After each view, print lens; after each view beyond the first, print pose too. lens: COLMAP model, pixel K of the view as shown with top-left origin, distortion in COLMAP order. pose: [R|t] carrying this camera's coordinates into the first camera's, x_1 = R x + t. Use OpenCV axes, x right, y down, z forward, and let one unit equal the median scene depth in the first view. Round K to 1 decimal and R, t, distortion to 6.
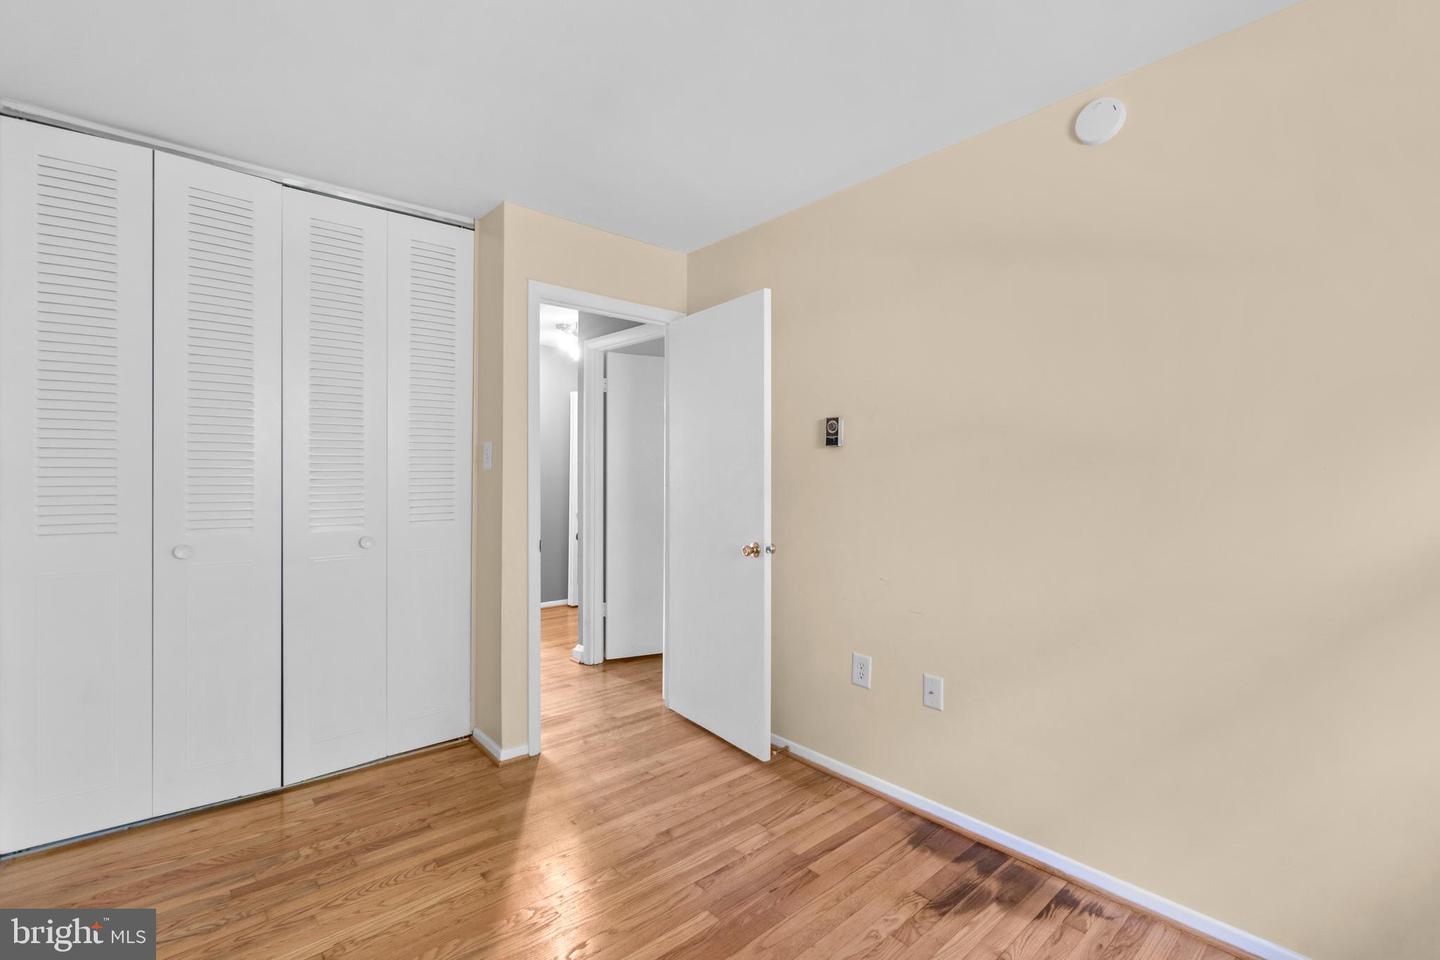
lens RADIAL K [[625.4, 0, 714.8], [0, 625.4, 468.9], [0, 0, 1]] dist [-0.004037, 0.001310]
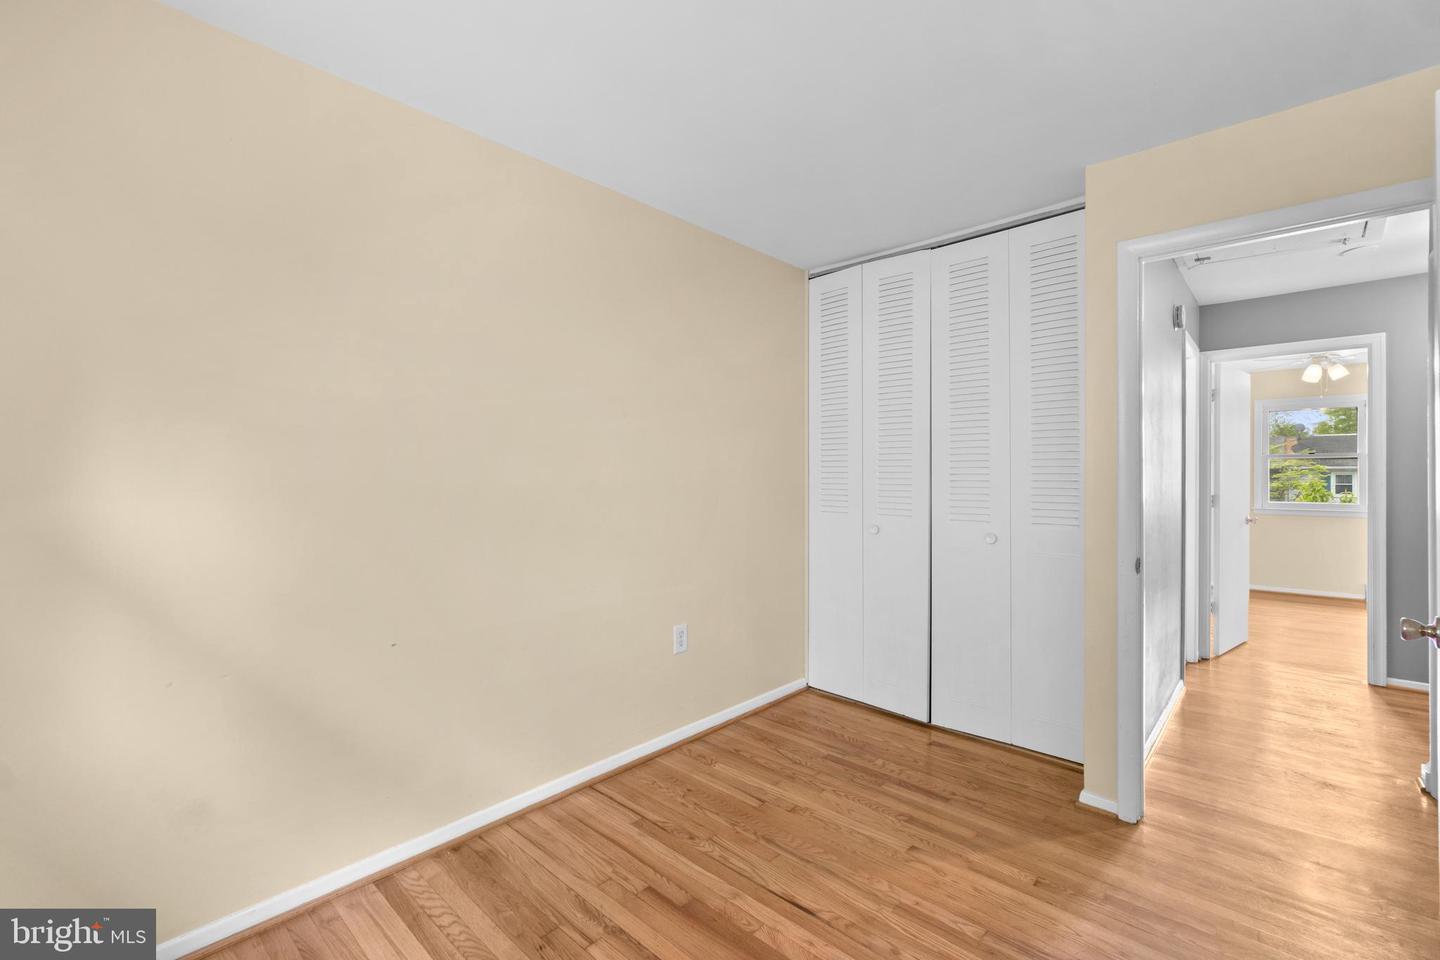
lens RADIAL K [[633.4, 0, 715.7], [0, 633.4, 468.6], [0, 0, 1]] dist [-0.001292, -0.000126]
pose [[0.113123, -0.012244, -0.993506, 0.538054], [0.005675, 0.999916, -0.011677, 0.004465], [0.993565, -0.004317, 0.113183, 0.423417]]
